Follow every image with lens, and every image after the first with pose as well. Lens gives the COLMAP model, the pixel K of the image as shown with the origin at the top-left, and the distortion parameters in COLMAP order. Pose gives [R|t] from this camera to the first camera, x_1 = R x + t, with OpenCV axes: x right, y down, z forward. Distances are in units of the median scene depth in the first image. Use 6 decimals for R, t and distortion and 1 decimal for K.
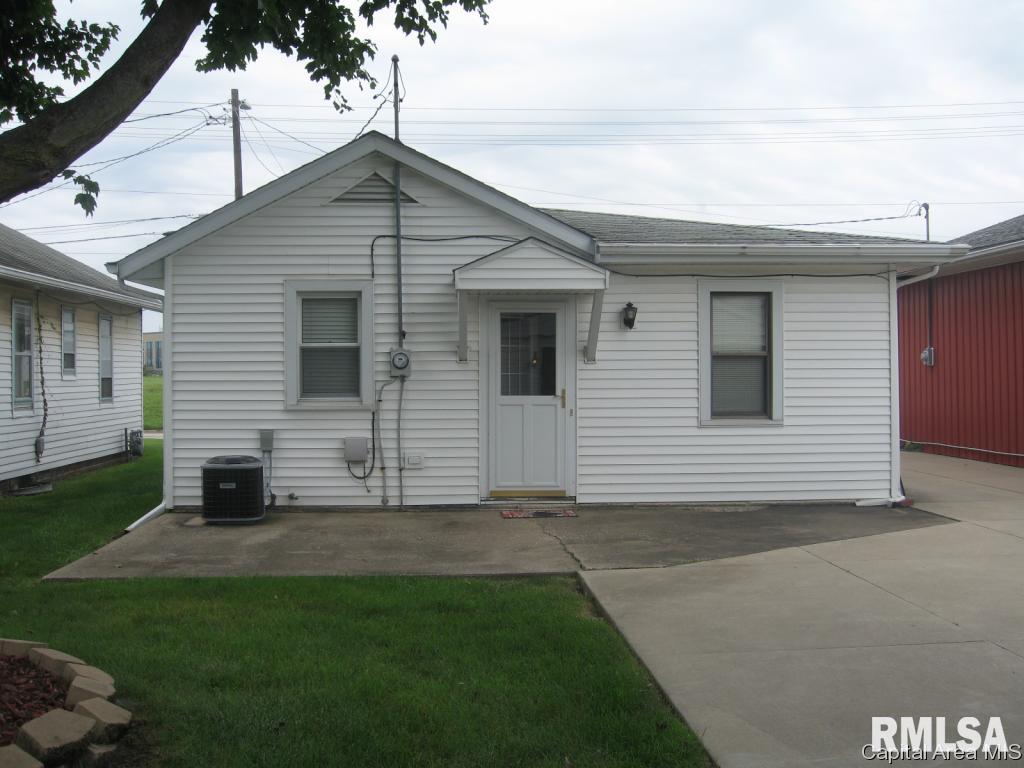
lens RADIAL K [[1105.6, 0, 513.6], [0, 1105.6, 382.5], [0, 0, 1]] dist [-0.104994, 0.000000]
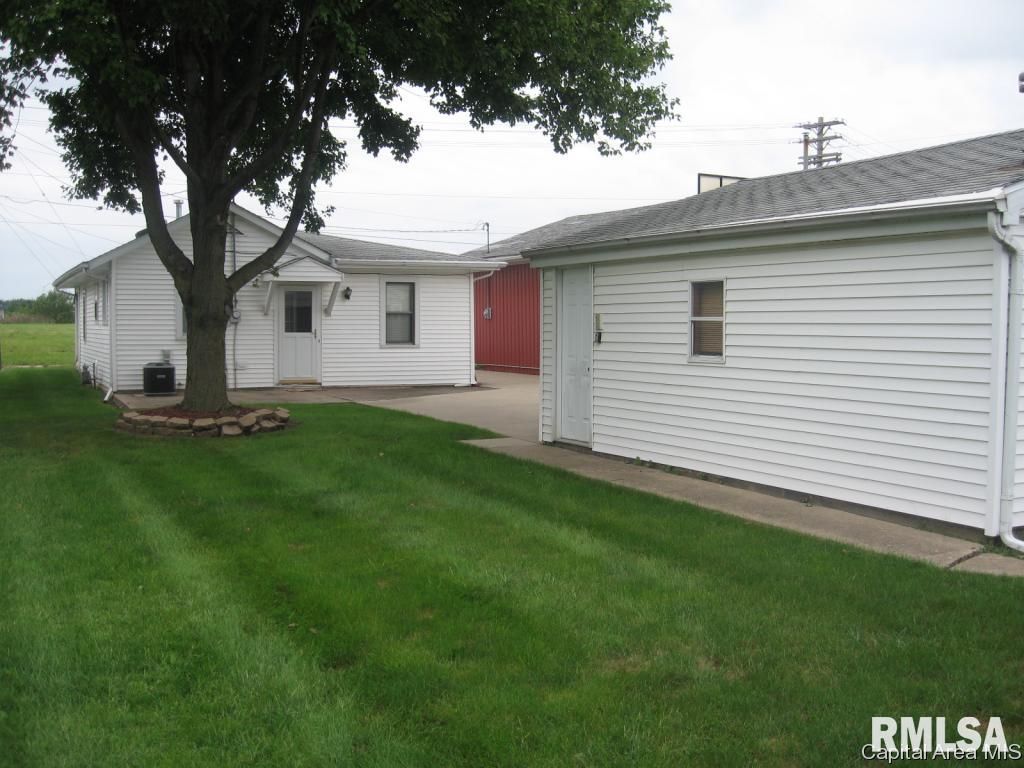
lens RADIAL K [[1105.6, 0, 512.4], [0, 1105.6, 384.2], [0, 0, 1]] dist [-0.104994, 0.000000]
pose [[0.926424, -0.013422, 0.376243, -0.379439], [-0.003352, 0.999031, 0.043893, 0.016441], [-0.376468, -0.041925, 0.925481, -0.998158]]
